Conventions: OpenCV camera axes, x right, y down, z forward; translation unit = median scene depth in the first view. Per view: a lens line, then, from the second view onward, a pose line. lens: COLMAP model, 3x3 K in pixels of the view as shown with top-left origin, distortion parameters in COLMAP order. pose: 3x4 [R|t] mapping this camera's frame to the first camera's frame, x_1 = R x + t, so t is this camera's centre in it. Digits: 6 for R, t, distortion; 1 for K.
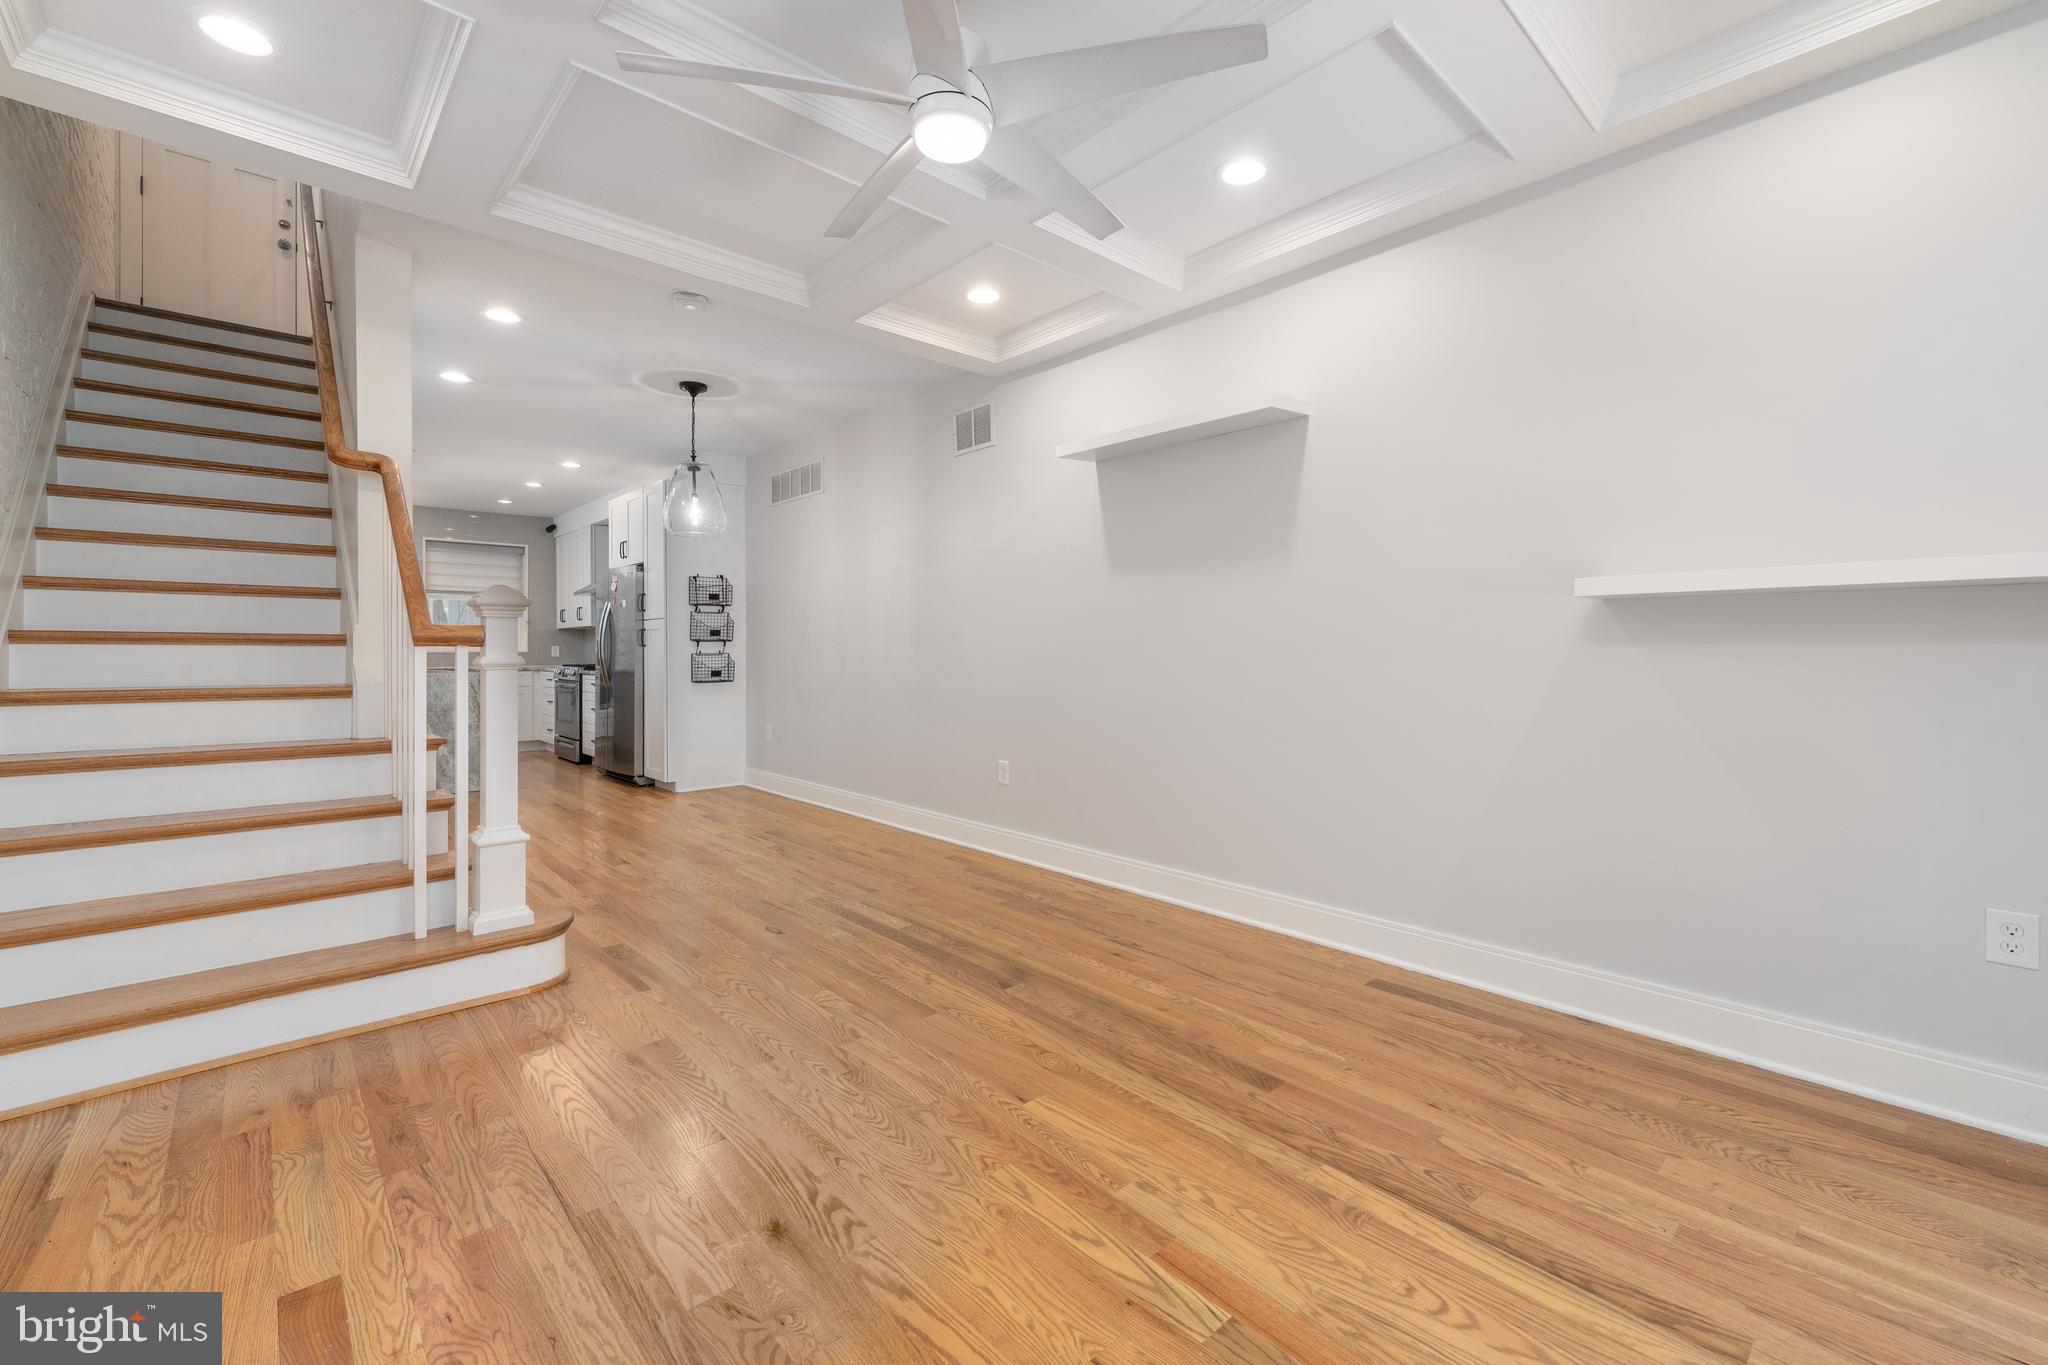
lens RADIAL K [[843.0, 0, 1017.9], [0, 843.0, 662.5], [0, 0, 1]] dist [0.000794, -0.000109]
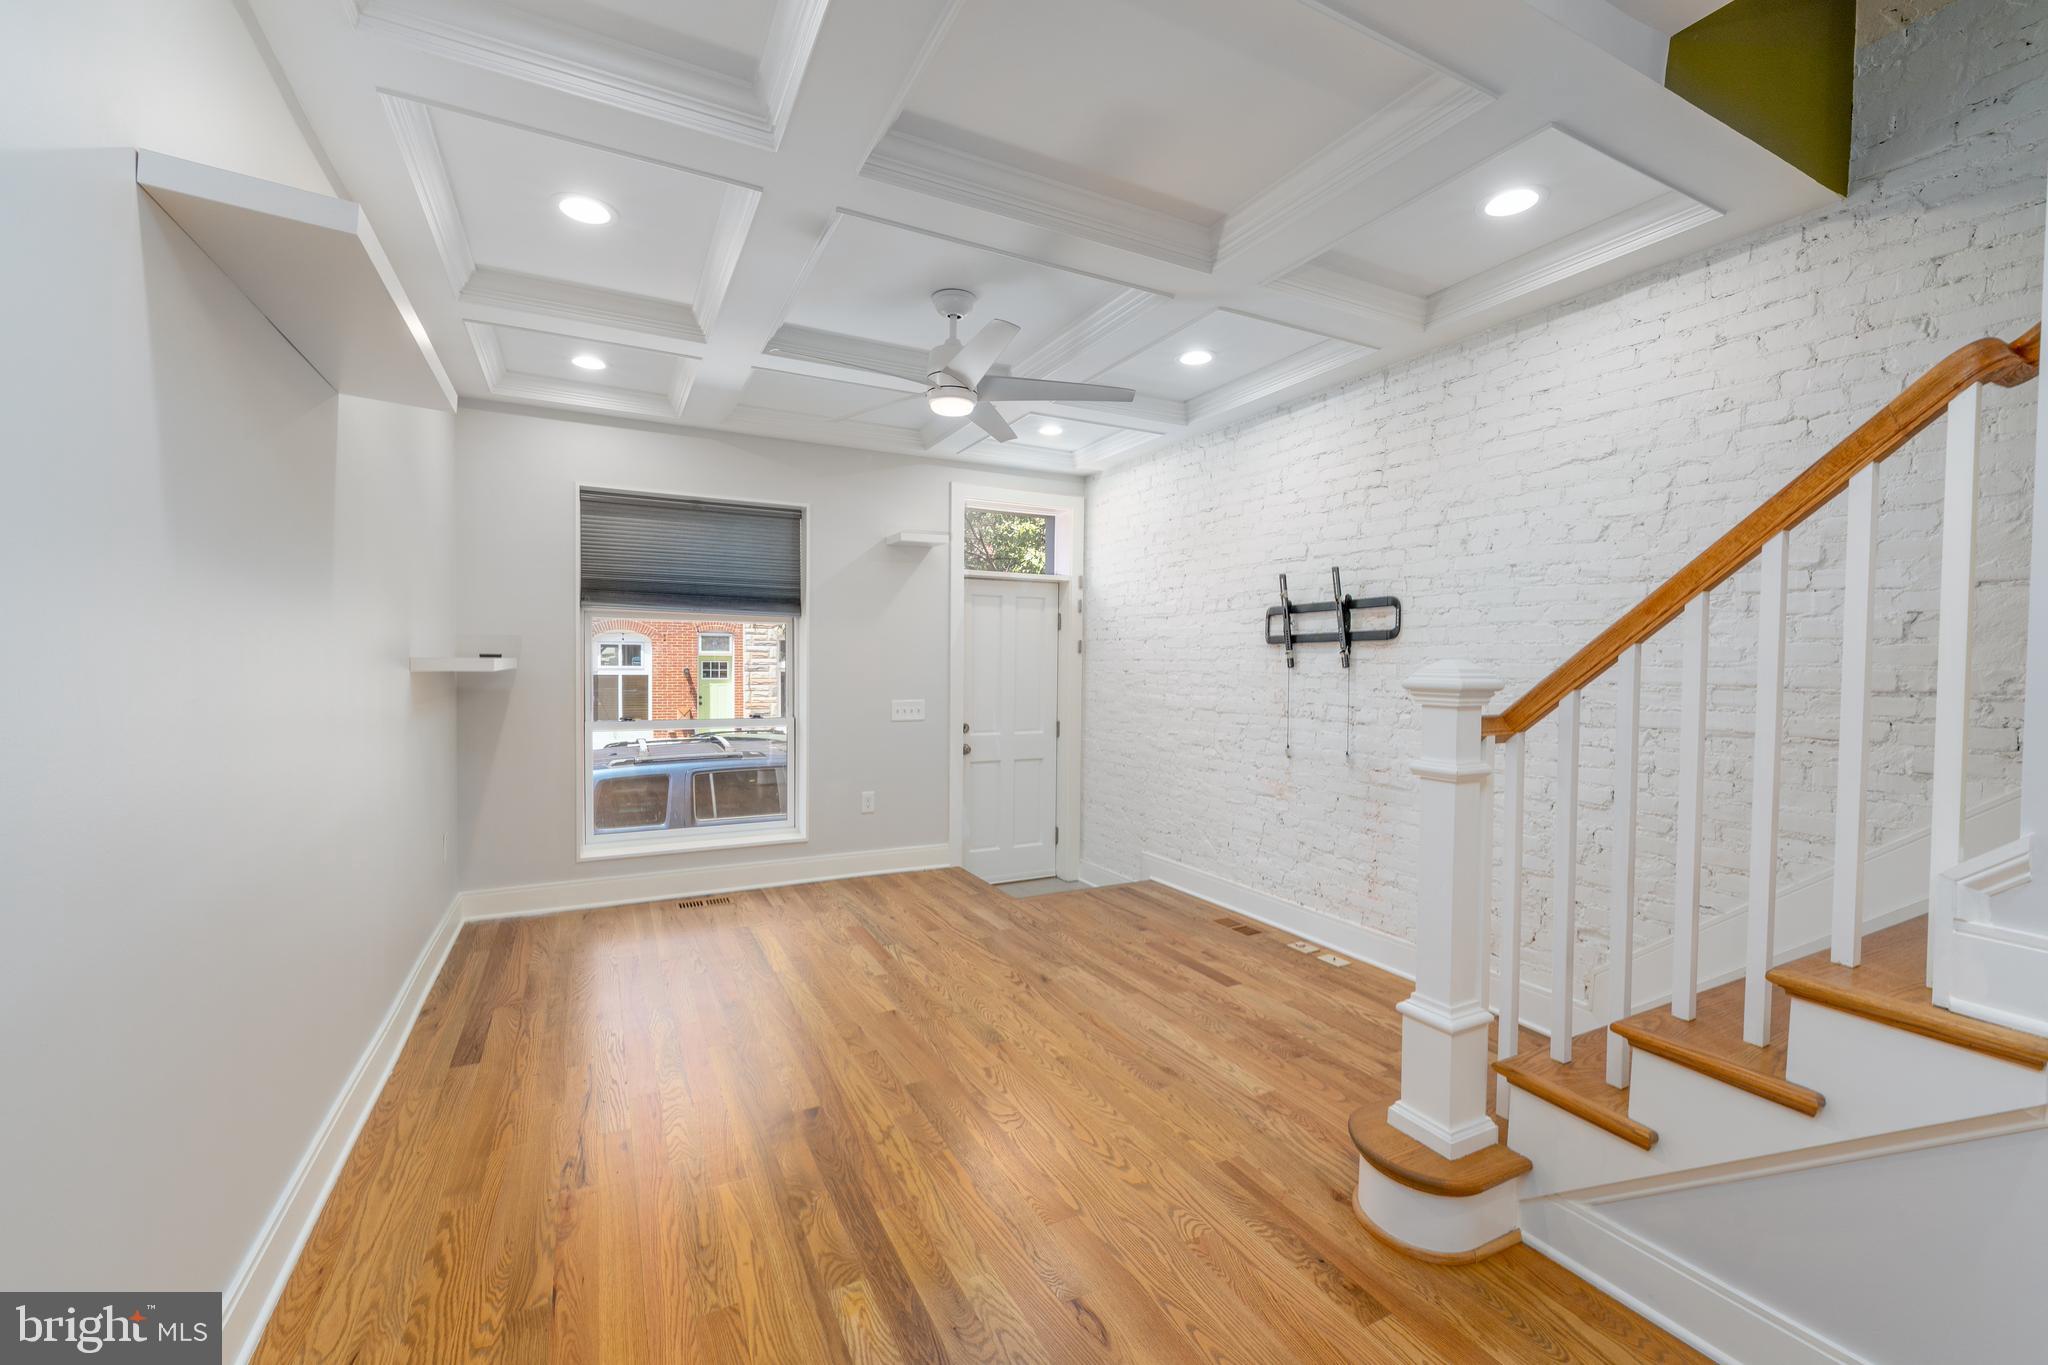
lens RADIAL K [[843.0, 0, 1025.8], [0, 843.0, 681.1], [0, 0, 1]] dist [0.000794, -0.000109]
pose [[-0.967389, -0.013756, 0.252922, -0.682848], [-0.004353, 0.999280, 0.037701, -0.156634], [-0.253258, 0.035370, -0.966752, 2.704151]]
